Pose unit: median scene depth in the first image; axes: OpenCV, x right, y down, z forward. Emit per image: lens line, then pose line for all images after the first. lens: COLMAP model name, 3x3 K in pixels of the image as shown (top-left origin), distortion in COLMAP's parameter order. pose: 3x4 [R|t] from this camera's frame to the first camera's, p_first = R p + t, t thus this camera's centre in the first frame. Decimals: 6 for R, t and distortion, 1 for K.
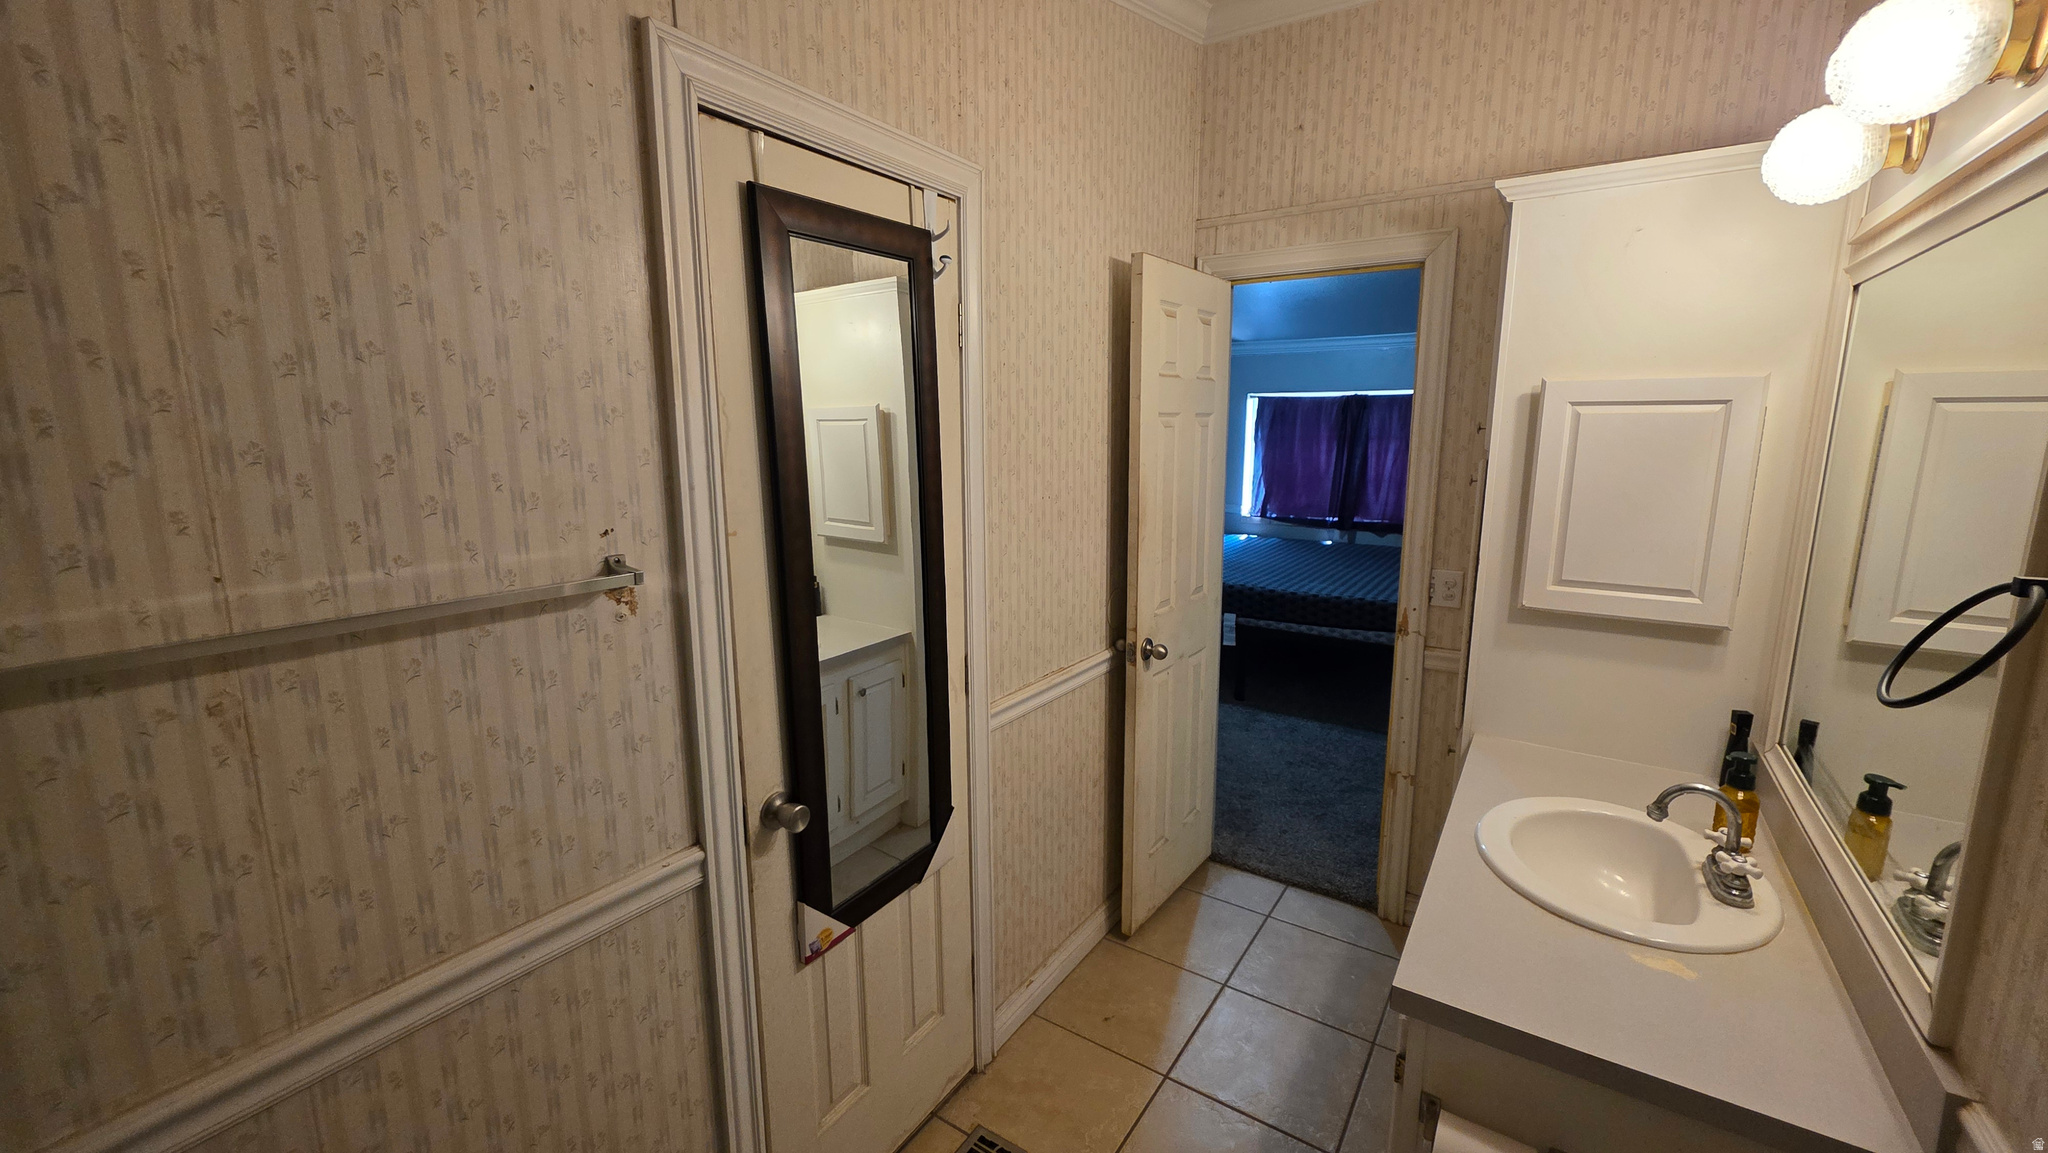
lens RADIAL K [[825.8, 0, 1023.6], [0, 825.8, 575.6], [0, 0, 1]] dist [0.001572, 0.000073]
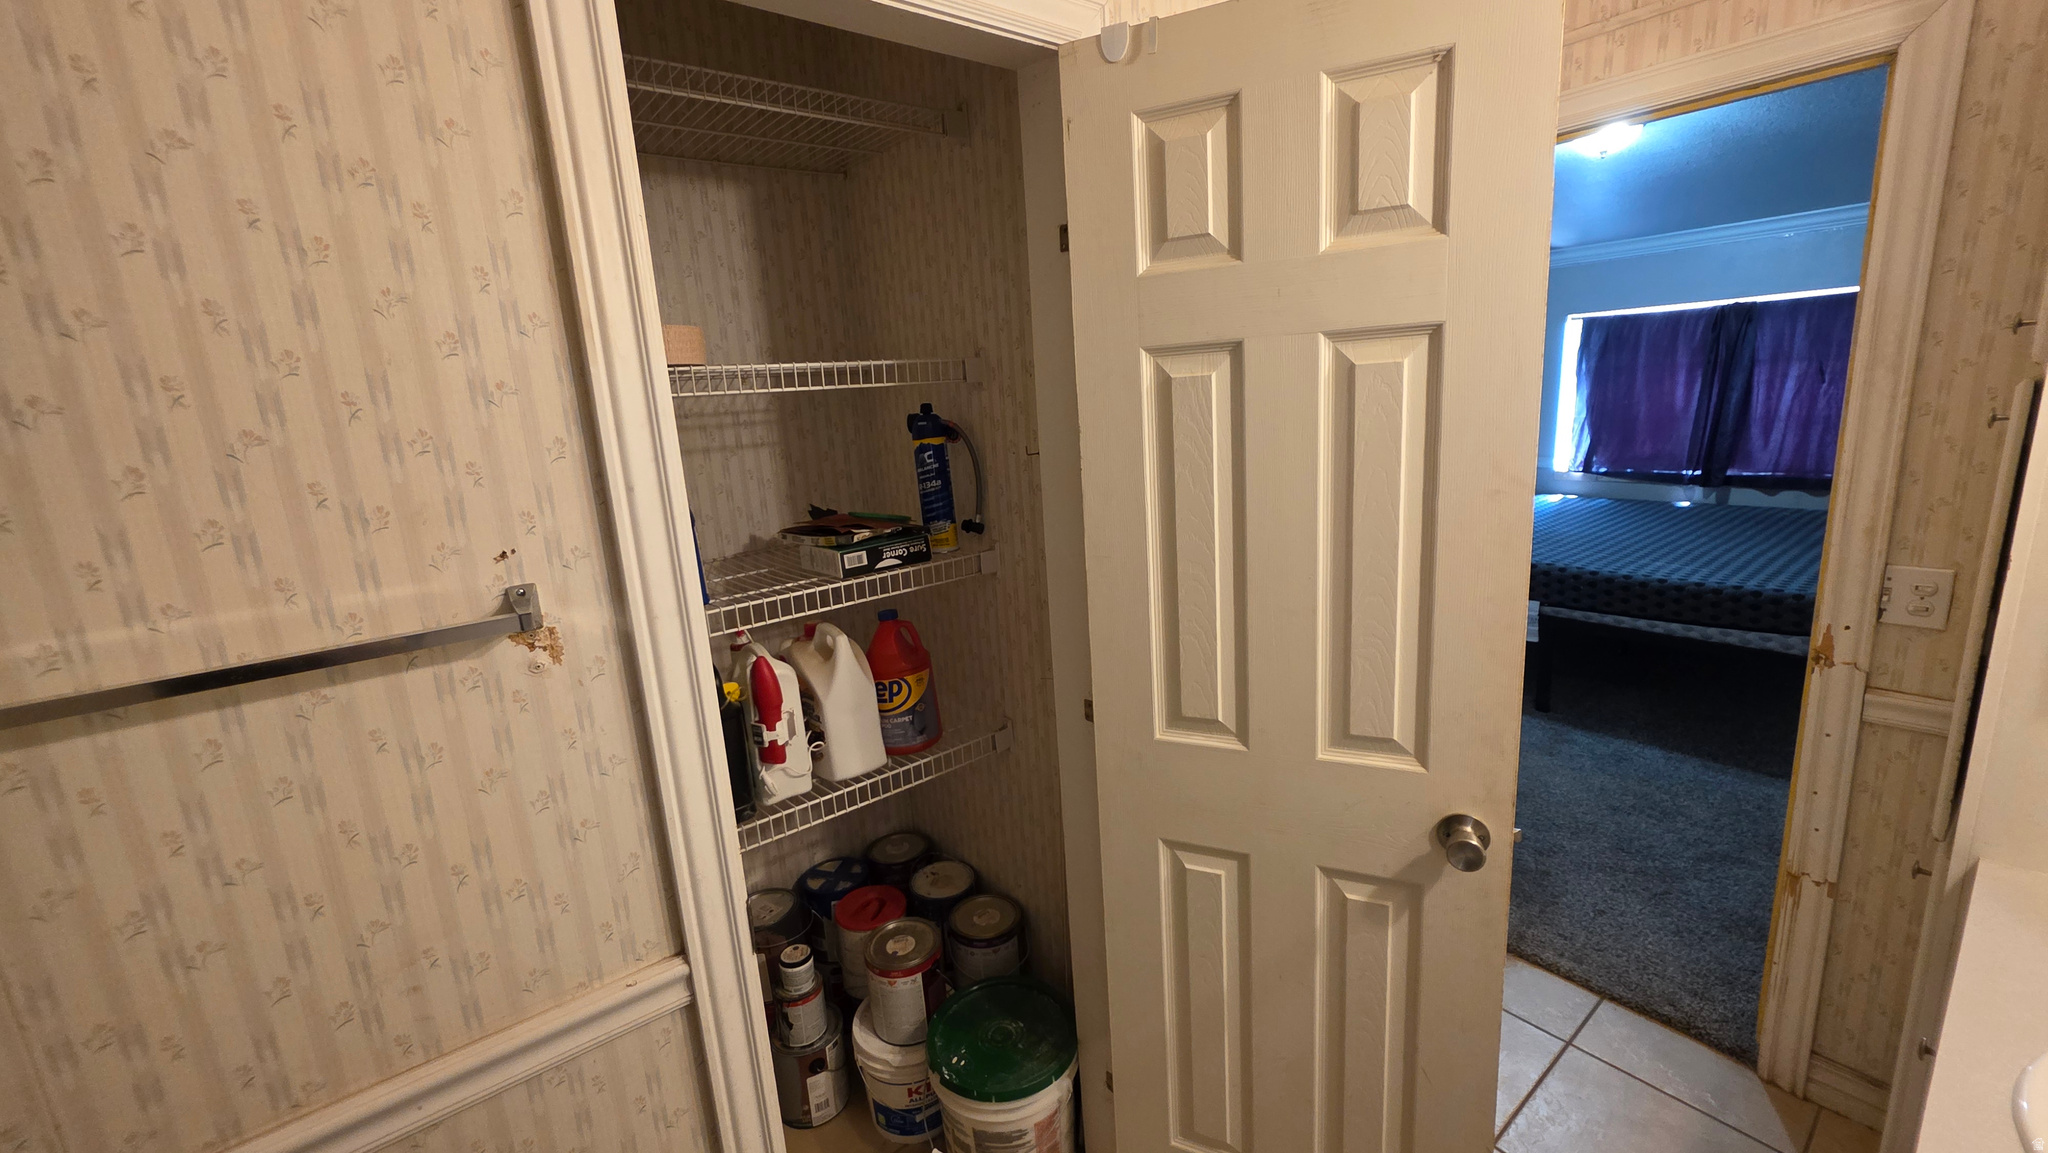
lens RADIAL K [[825.8, 0, 1025.2], [0, 825.8, 573.3], [0, 0, 1]] dist [0.001572, 0.000073]
pose [[0.949827, 0.010257, -0.312607, 0.153823], [0.004035, 0.998977, 0.045037, -0.064121], [0.312749, -0.044038, 0.948814, 0.428609]]
